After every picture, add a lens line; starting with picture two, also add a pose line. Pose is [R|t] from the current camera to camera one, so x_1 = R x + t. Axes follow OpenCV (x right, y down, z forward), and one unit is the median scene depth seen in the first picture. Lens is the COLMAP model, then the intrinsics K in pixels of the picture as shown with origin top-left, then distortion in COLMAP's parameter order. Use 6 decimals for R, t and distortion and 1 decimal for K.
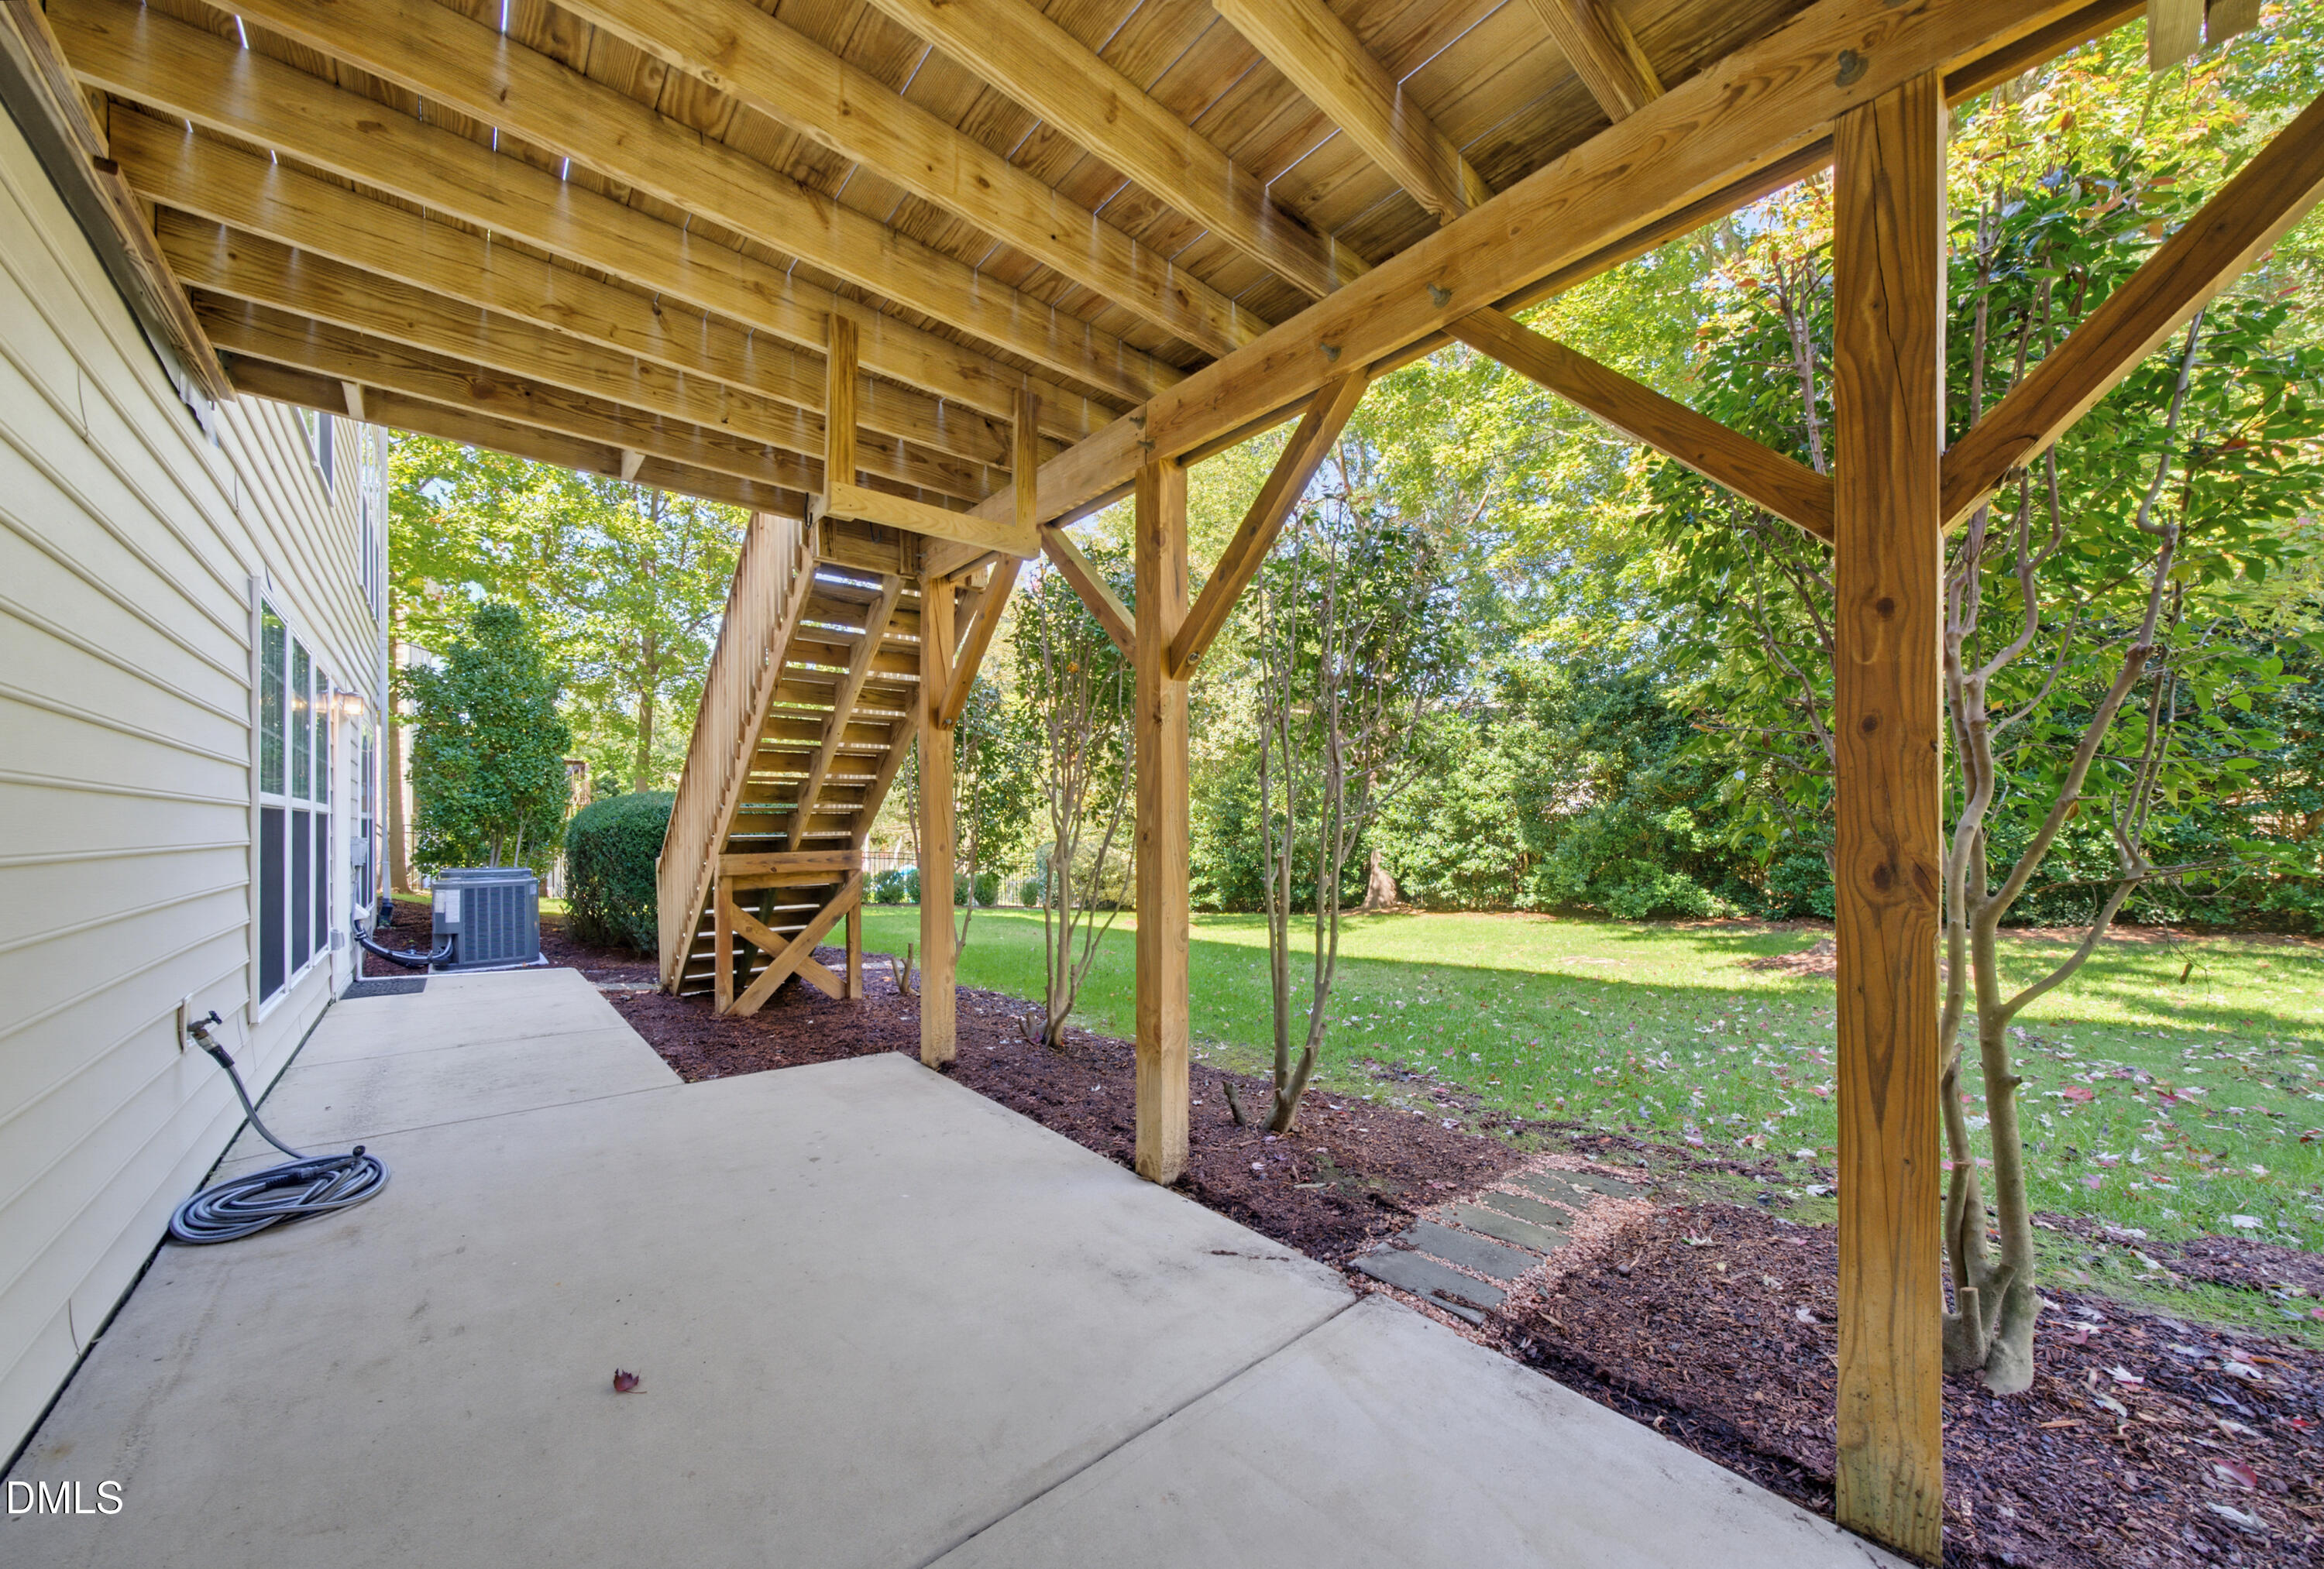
lens RADIAL K [[839.5, 0, 1155.2], [0, 839.5, 823.5], [0, 0, 1]] dist [-0.057960, 0.033442]
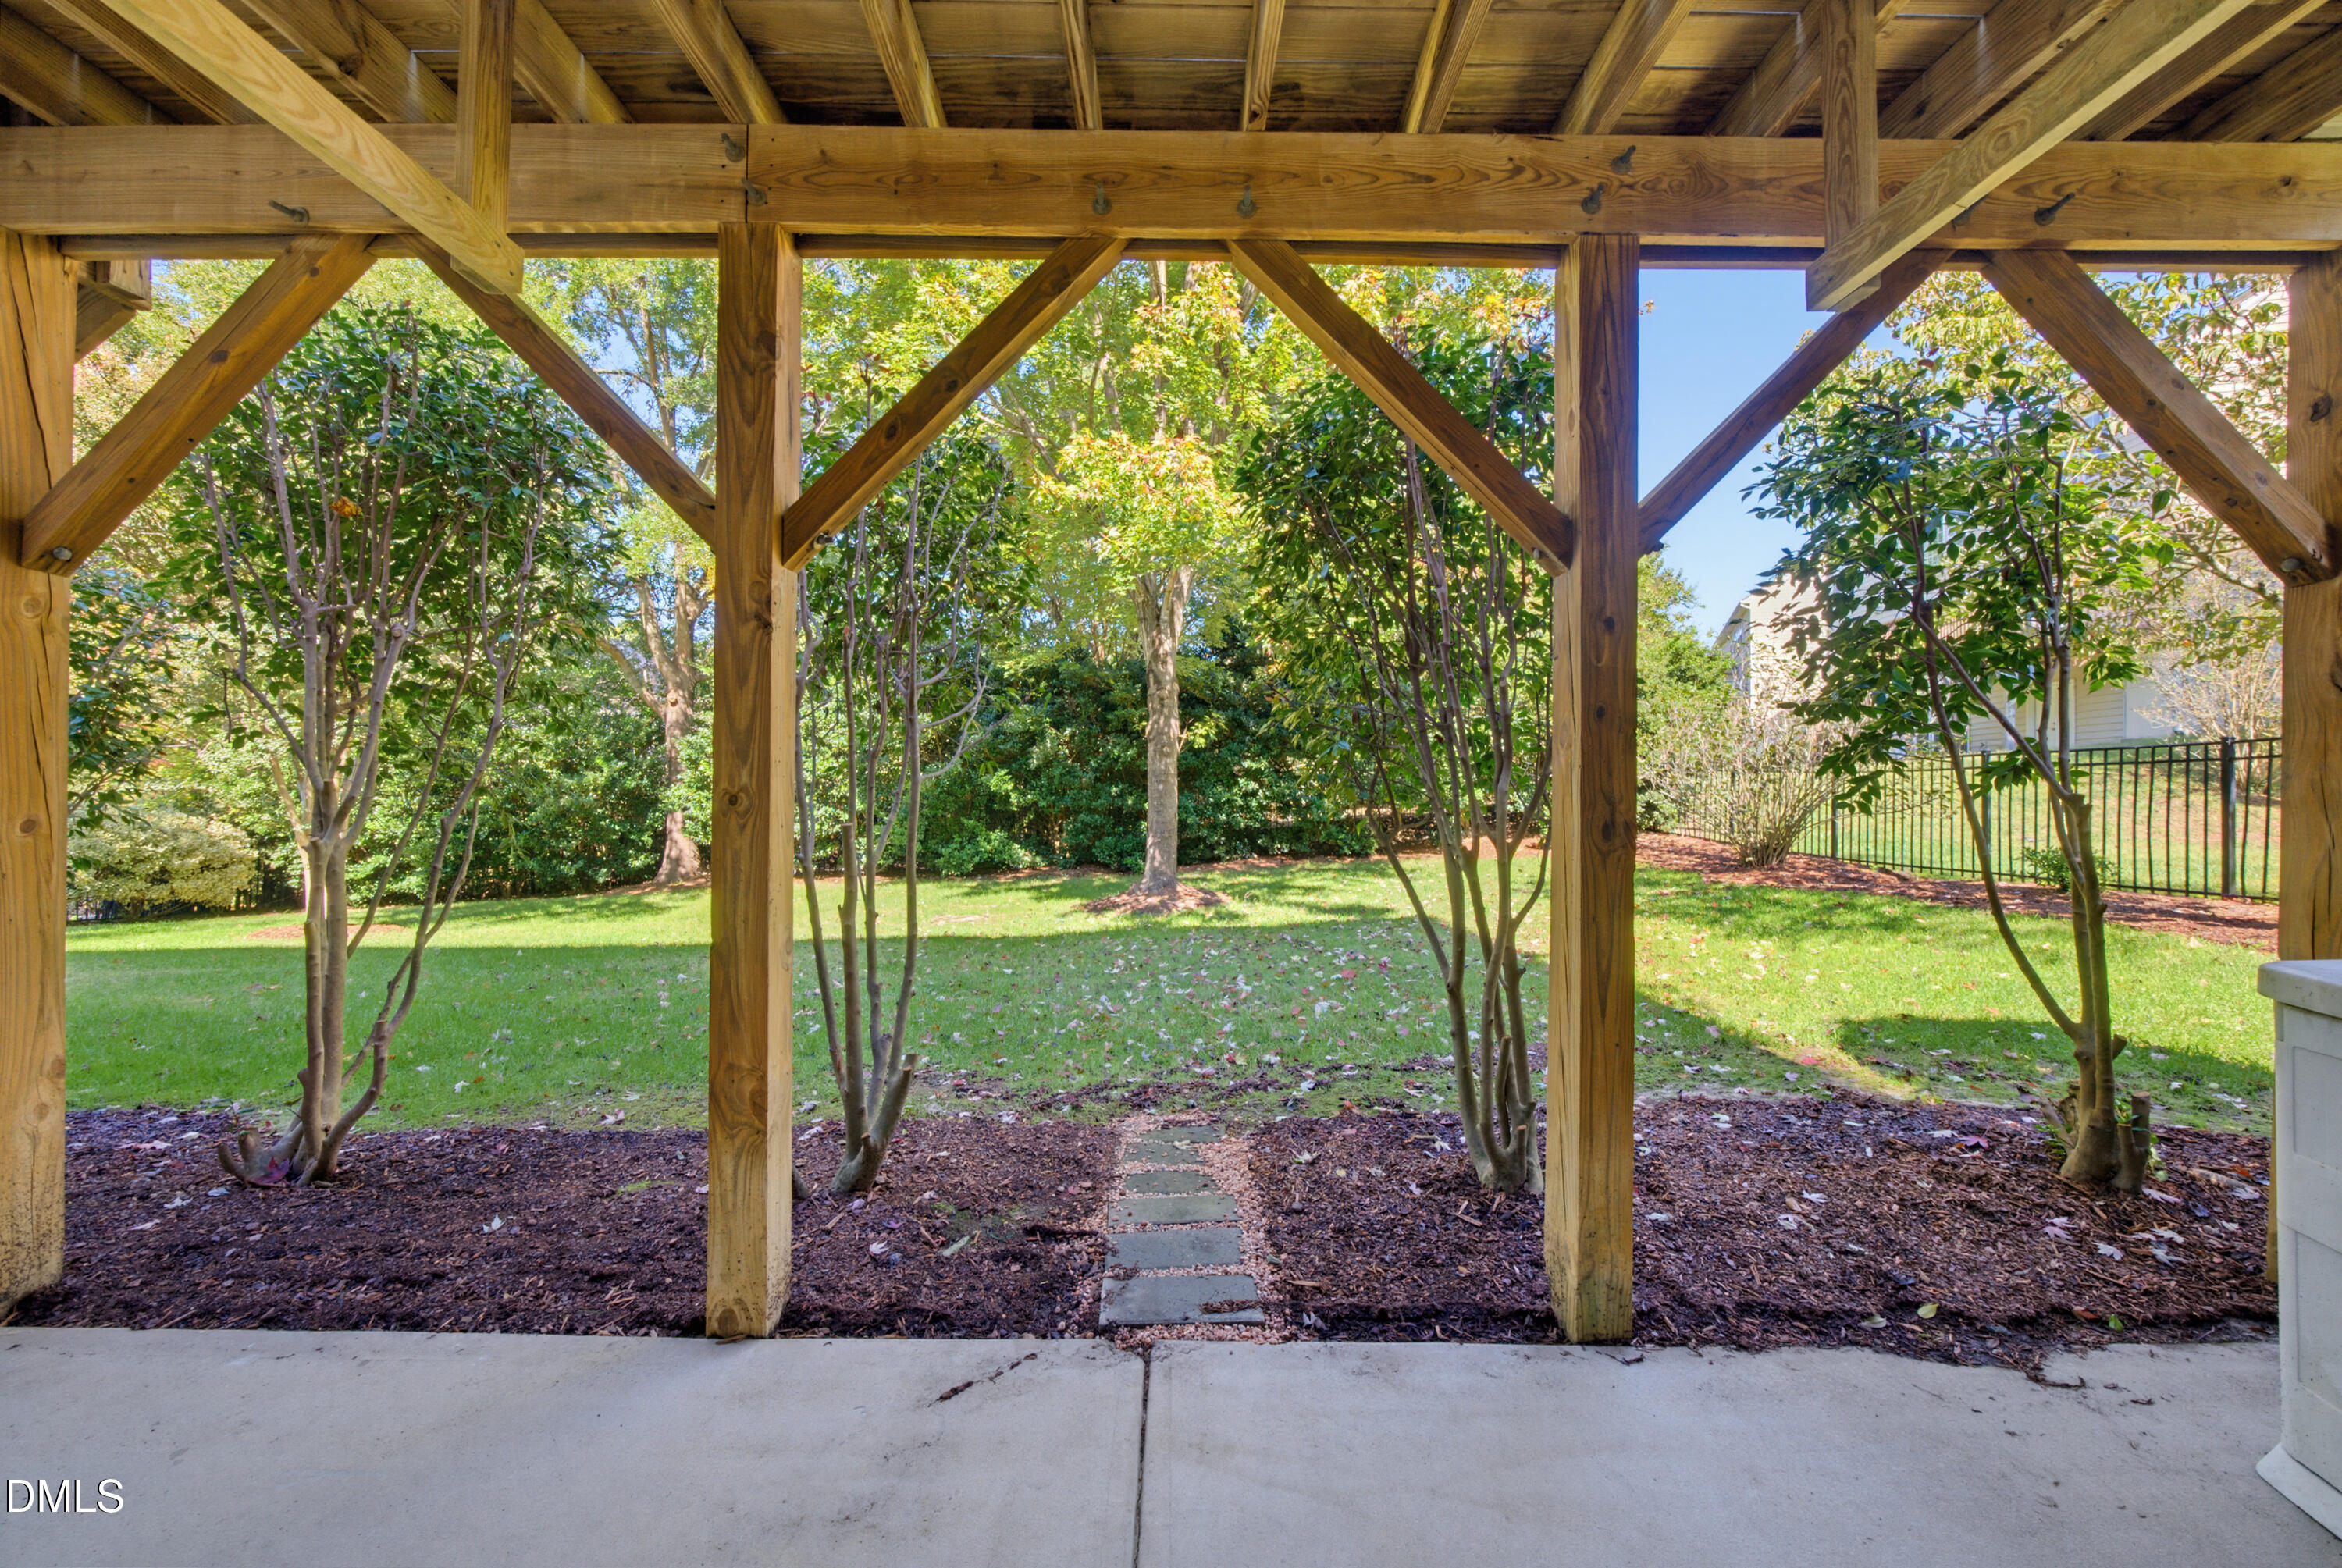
lens RADIAL K [[845.3, 0, 1181.1], [0, 845.3, 789.9], [0, 0, 1]] dist [-0.020178, 0.004461]
pose [[0.634481, 0.007057, 0.772906, -0.262759], [-0.014548, 0.999890, 0.002813, -0.000971], [-0.772802, -0.013029, 0.634514, 0.299685]]
